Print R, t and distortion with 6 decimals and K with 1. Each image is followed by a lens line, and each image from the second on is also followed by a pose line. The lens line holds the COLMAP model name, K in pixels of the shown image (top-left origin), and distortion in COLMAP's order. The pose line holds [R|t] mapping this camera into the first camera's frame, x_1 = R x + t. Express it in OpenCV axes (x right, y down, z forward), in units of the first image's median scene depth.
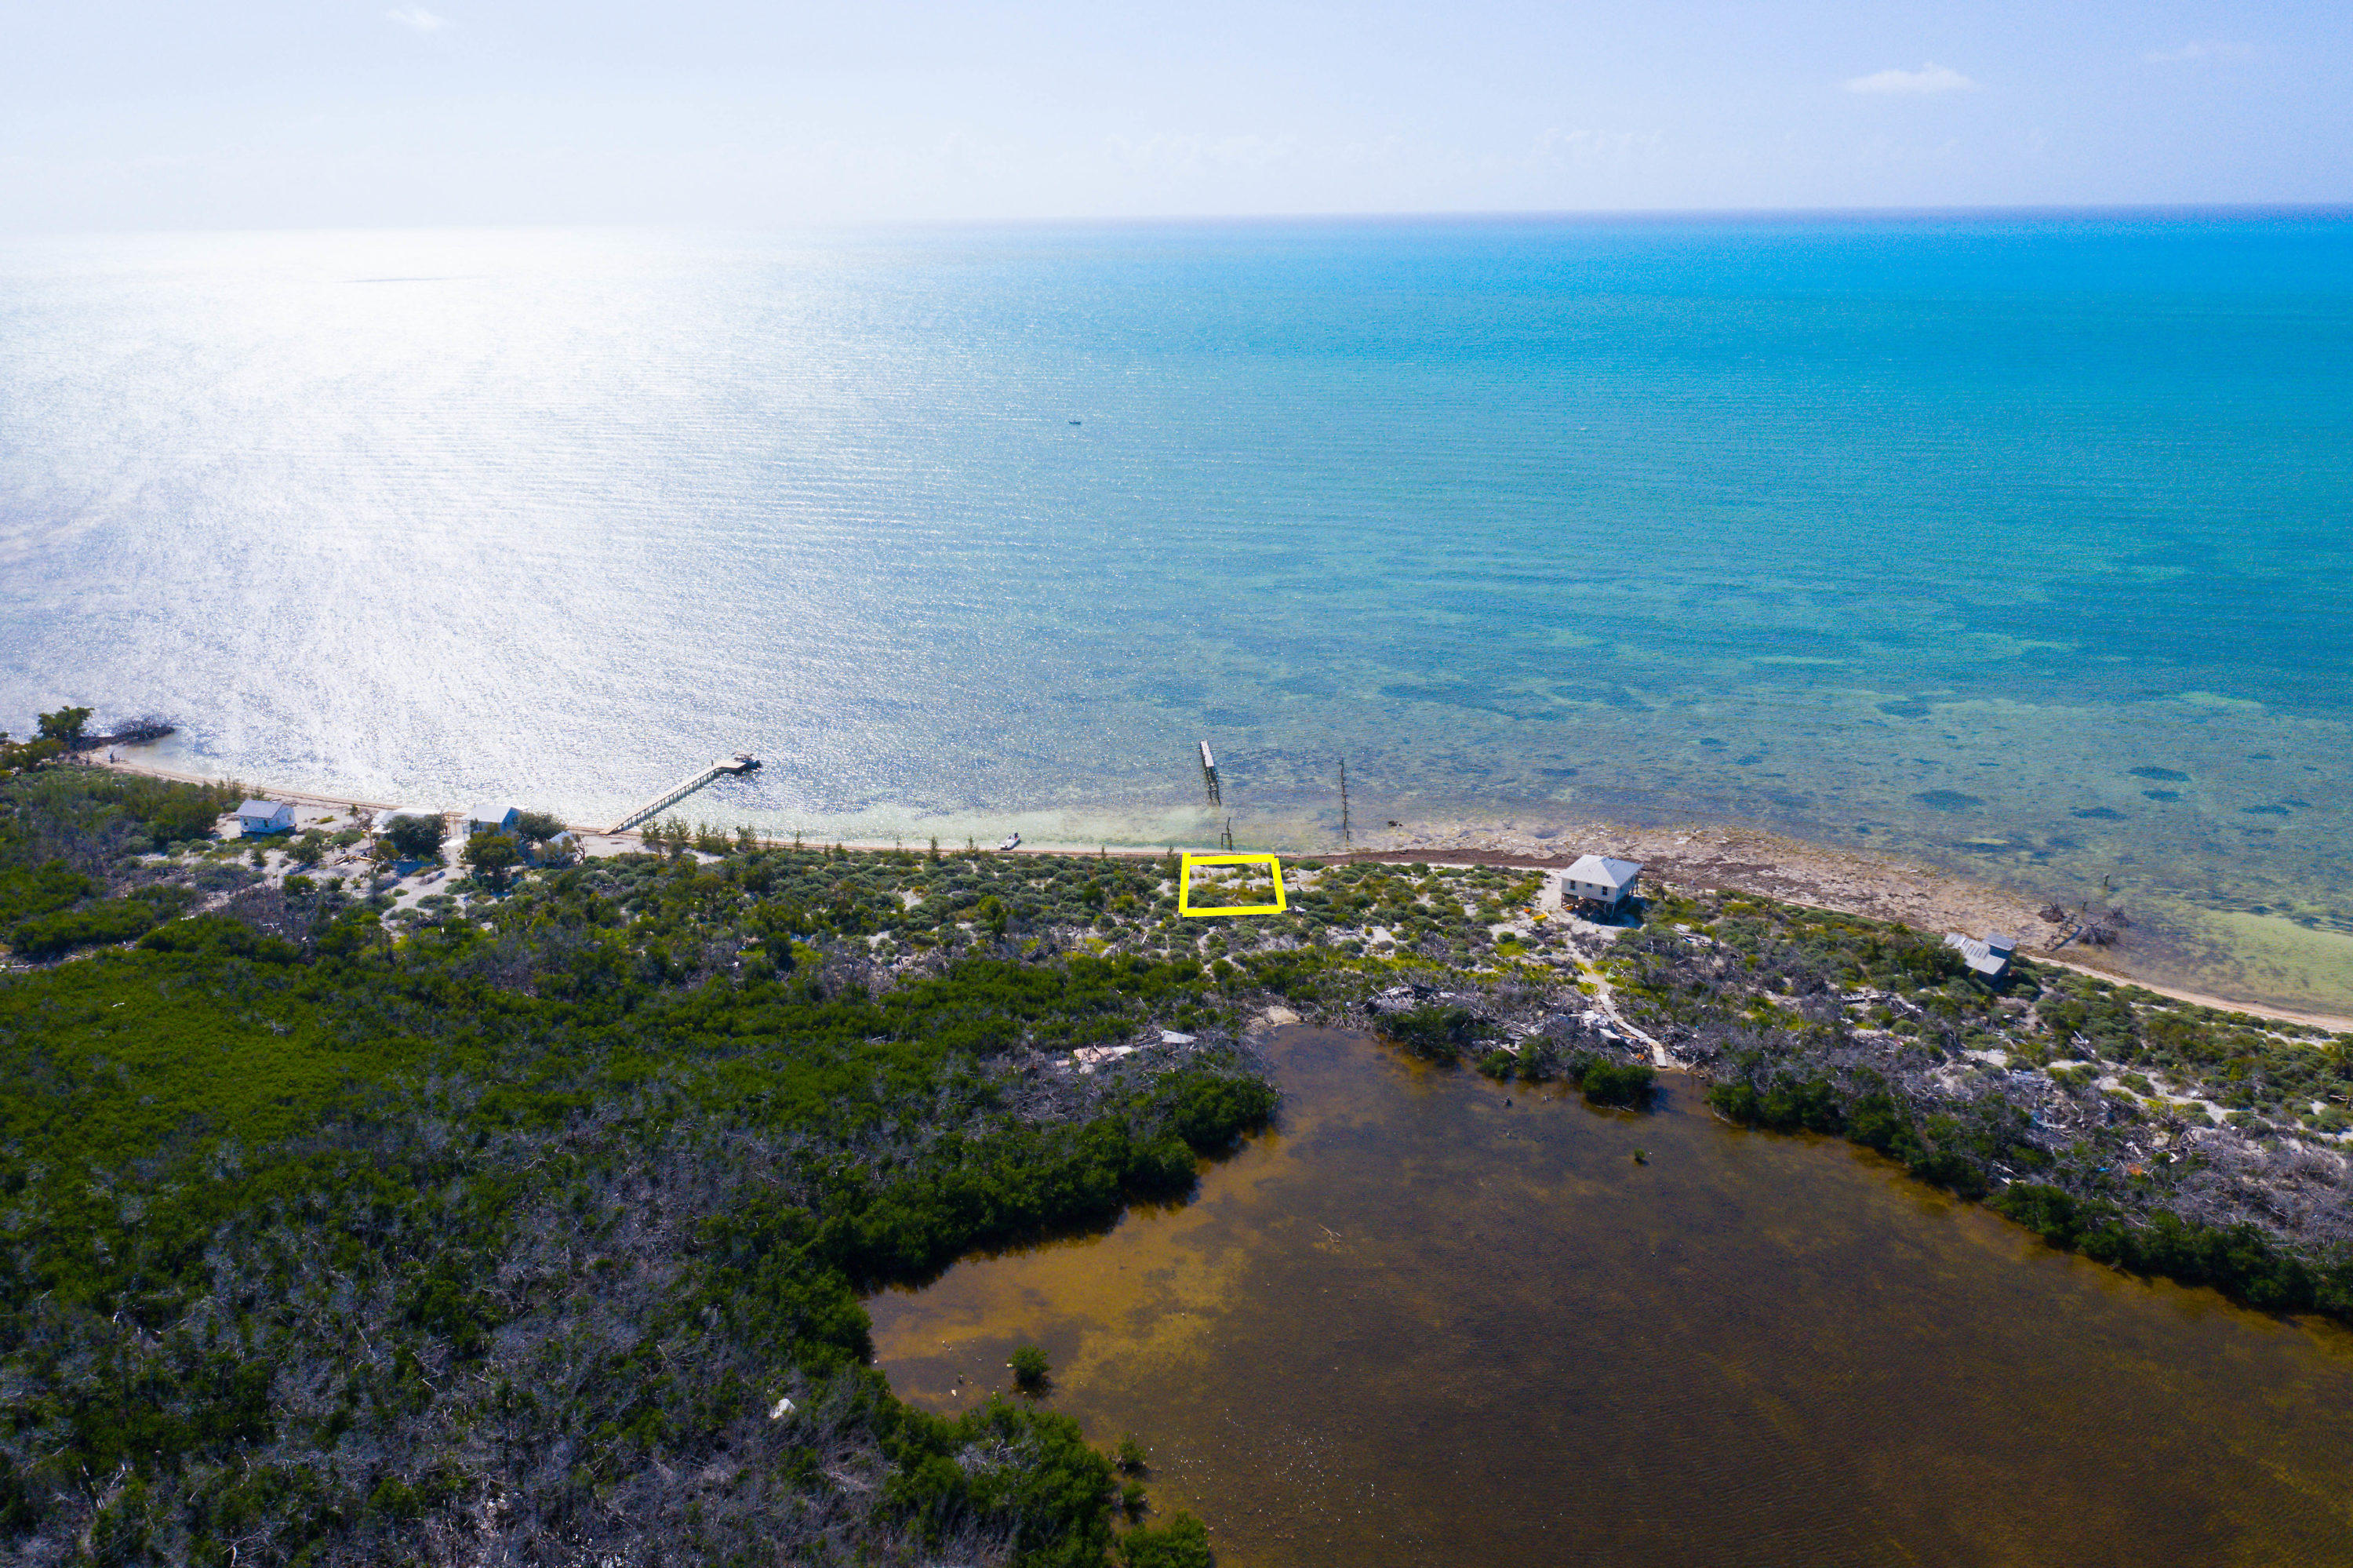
lens RADIAL K [[1833.1, 0, 1174.6], [0, 1833.1, 788.4], [0, 0, 1]] dist [-0.027938, 0.013854]
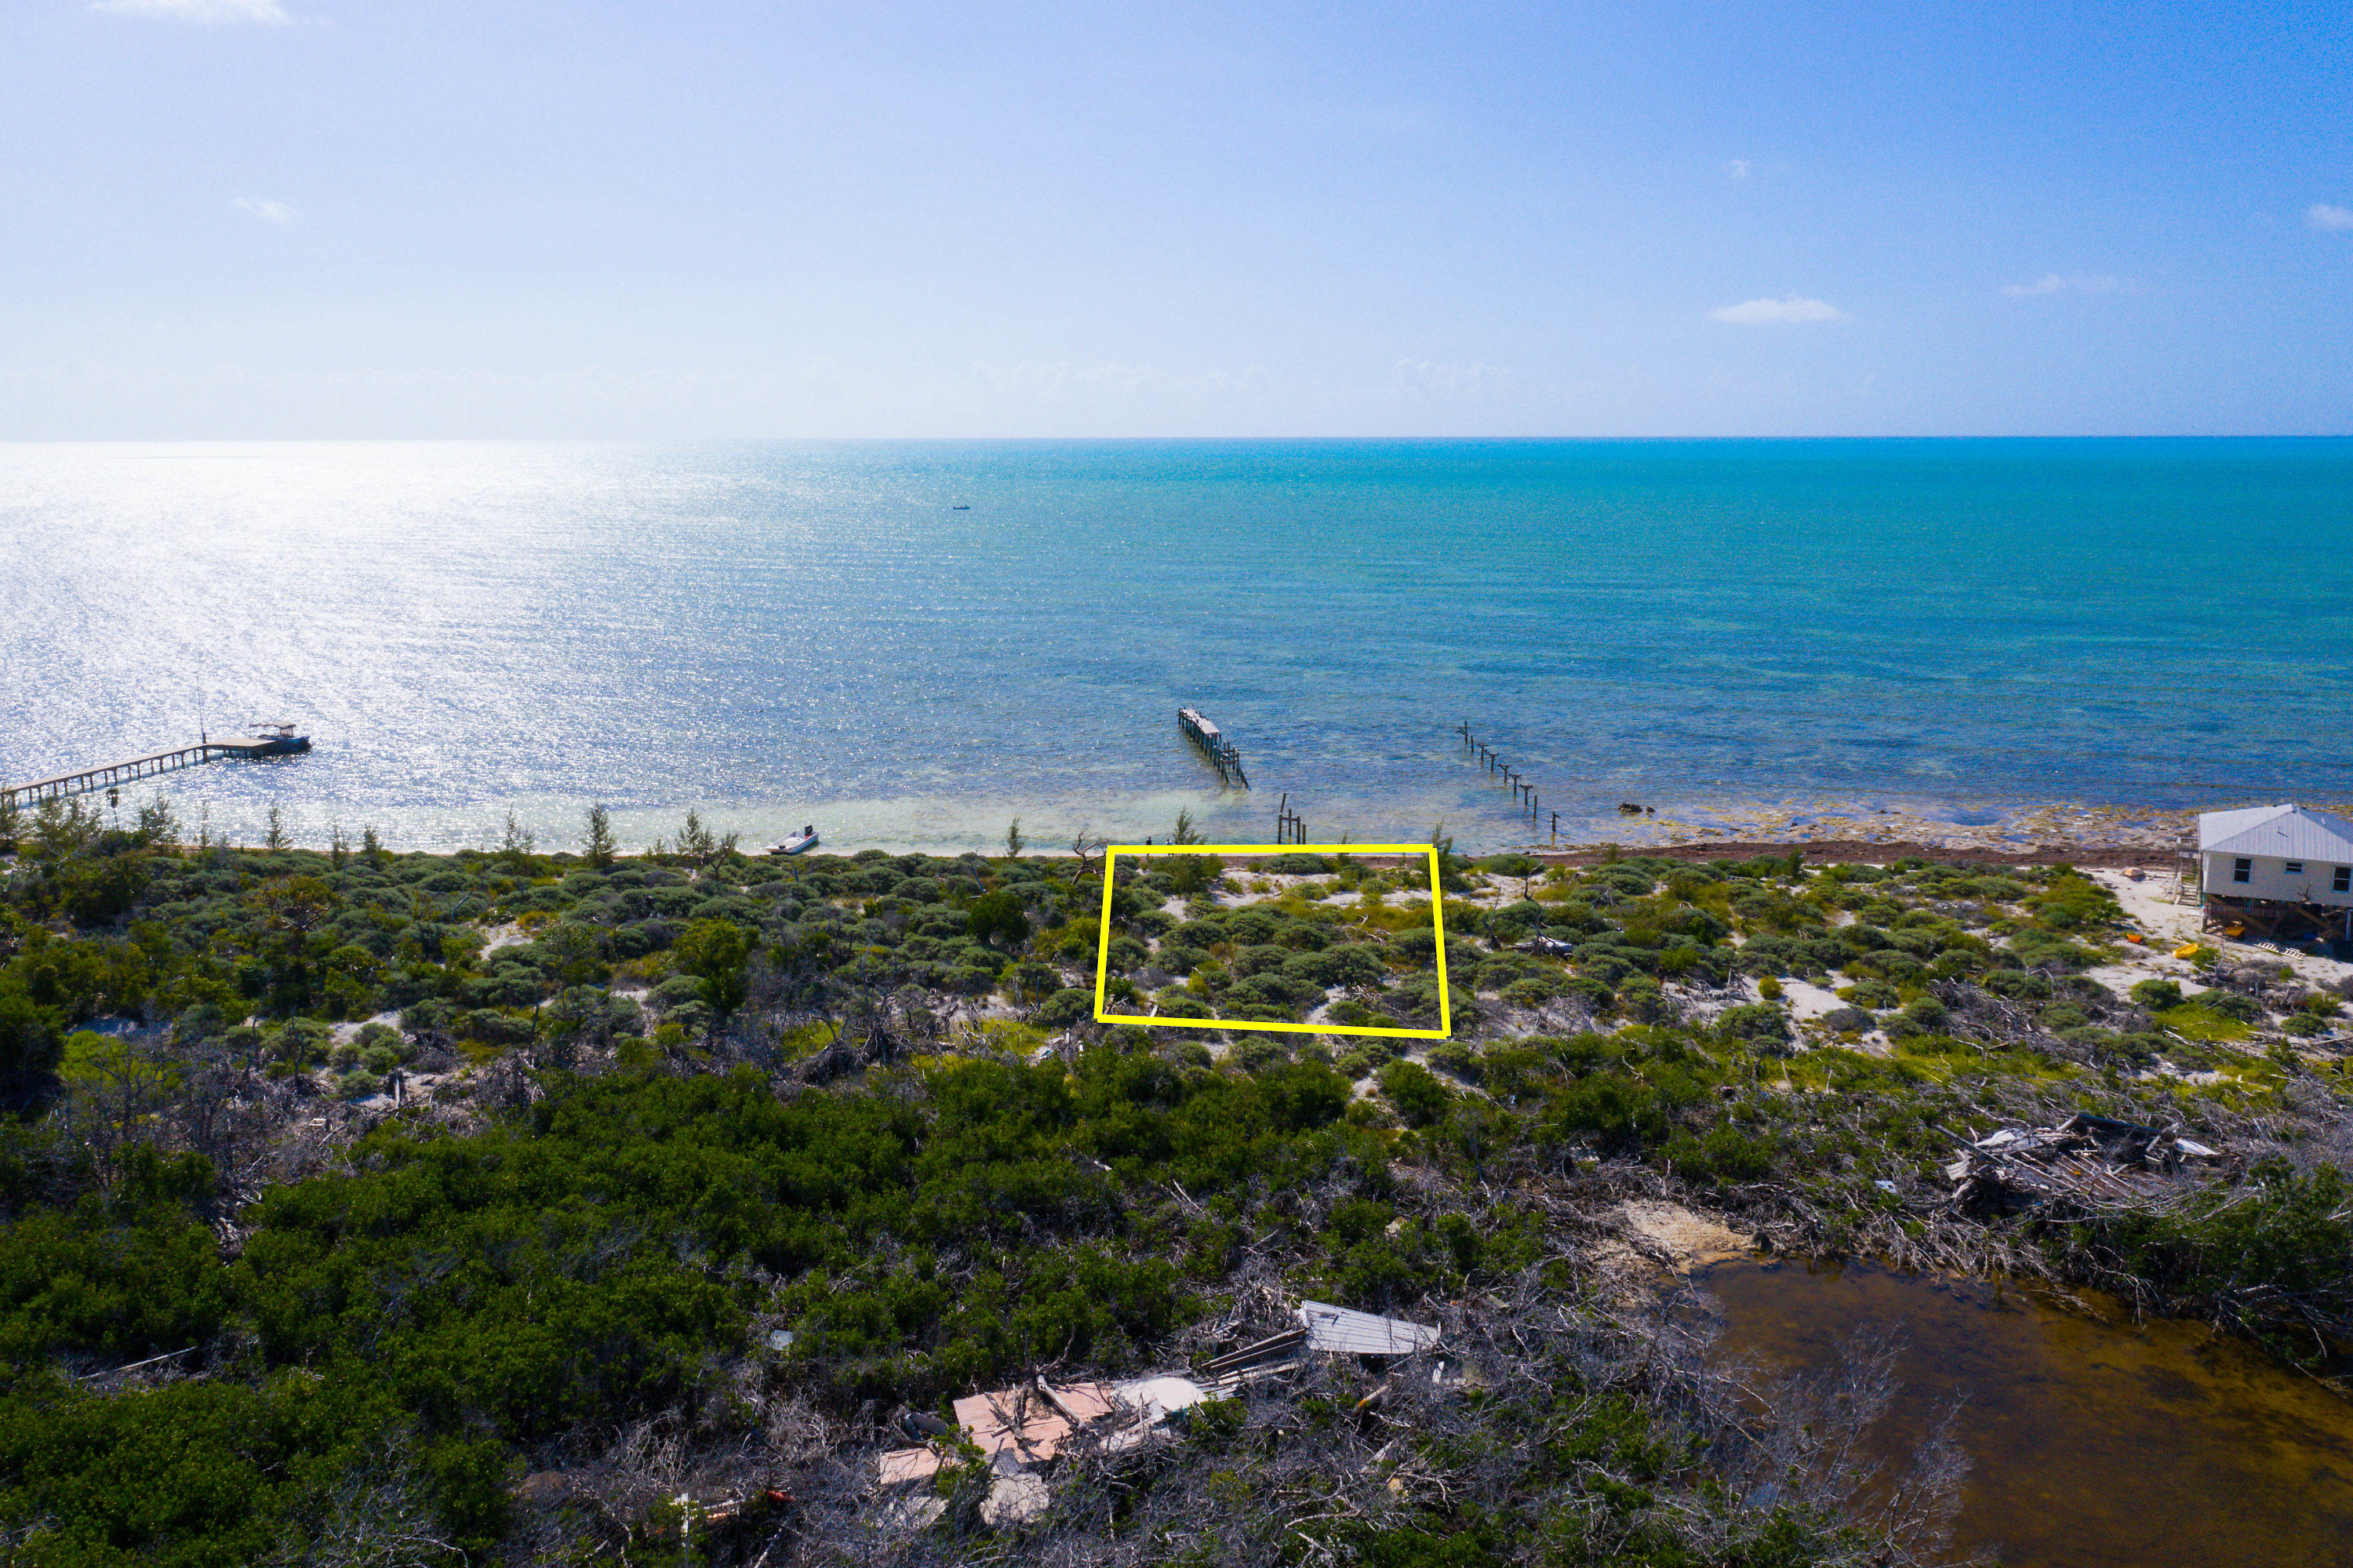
lens RADIAL K [[1833.1, 0, 1172.9], [0, 1833.1, 782.1], [0, 0, 1]] dist [-0.027938, 0.013854]
pose [[0.997094, -0.004386, 0.076049, -0.038281], [0.013565, 0.992608, -0.120603, 0.079365], [-0.074958, 0.121284, 0.989783, 0.649065]]
